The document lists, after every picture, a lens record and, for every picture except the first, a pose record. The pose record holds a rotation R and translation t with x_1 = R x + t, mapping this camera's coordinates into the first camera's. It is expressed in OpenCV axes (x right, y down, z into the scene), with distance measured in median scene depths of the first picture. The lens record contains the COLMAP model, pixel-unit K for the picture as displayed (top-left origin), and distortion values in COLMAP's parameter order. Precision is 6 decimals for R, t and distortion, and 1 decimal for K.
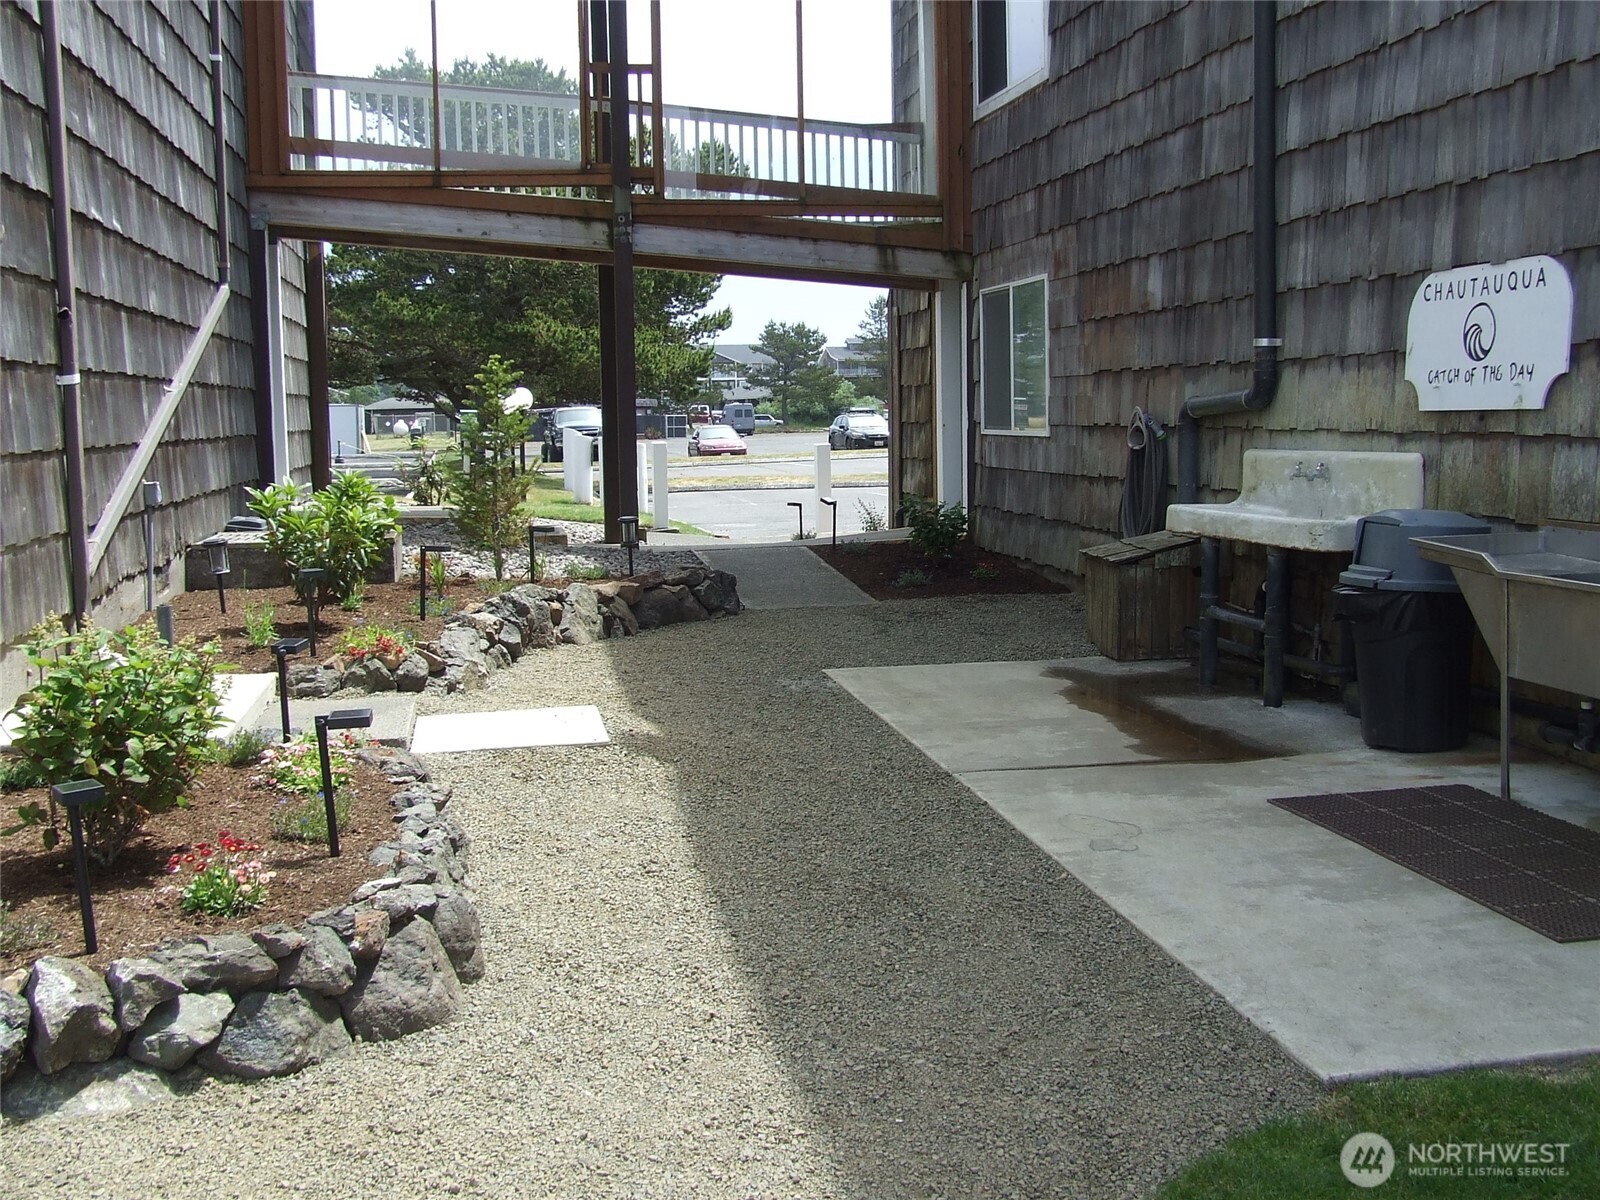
lens RADIAL K [[1736.5, 0, 804.6], [0, 1736.5, 594.2], [0, 0, 1]] dist [-0.062593, 0.038878]
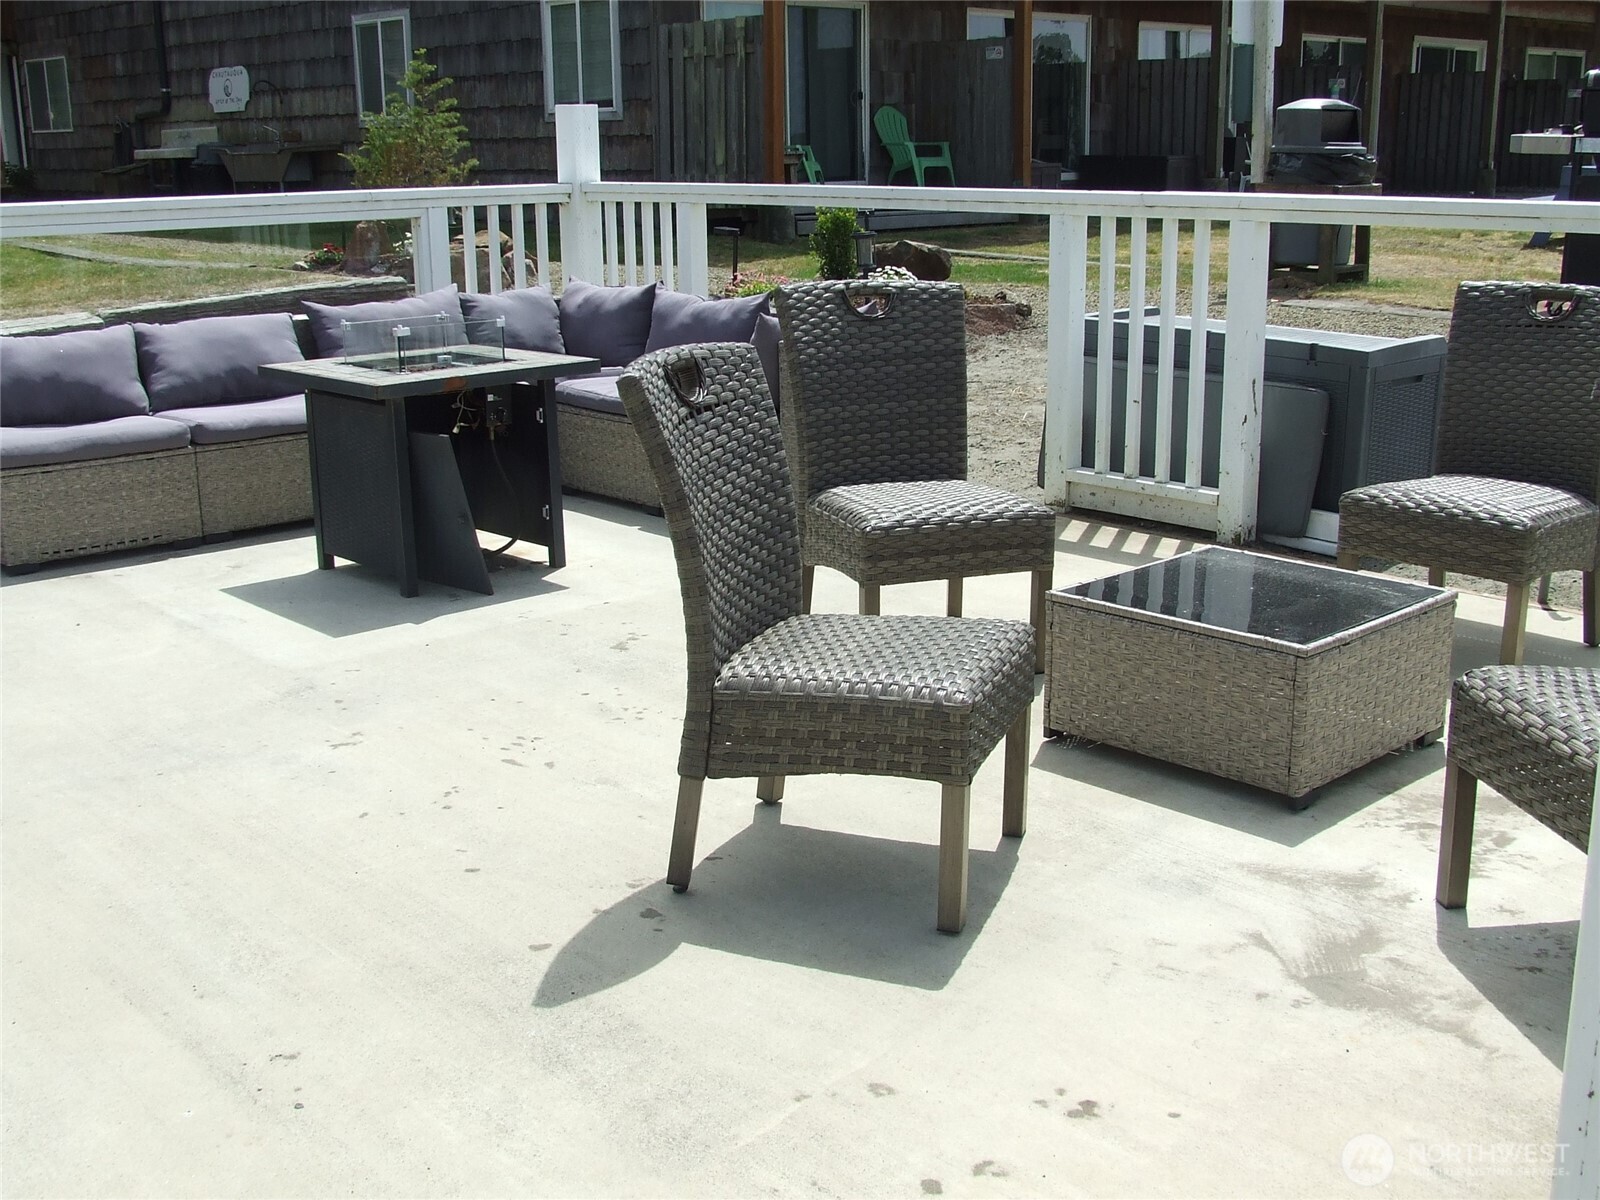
lens RADIAL K [[1736.5, 0, 804.6], [0, 1736.5, 594.2], [0, 0, 1]] dist [-0.062593, 0.038878]
pose [[0.833551, -0.128637, 0.537258, -0.461643], [0.051373, 0.986348, 0.156459, 0.274932], [-0.550049, -0.102815, 0.828779, -1.932947]]
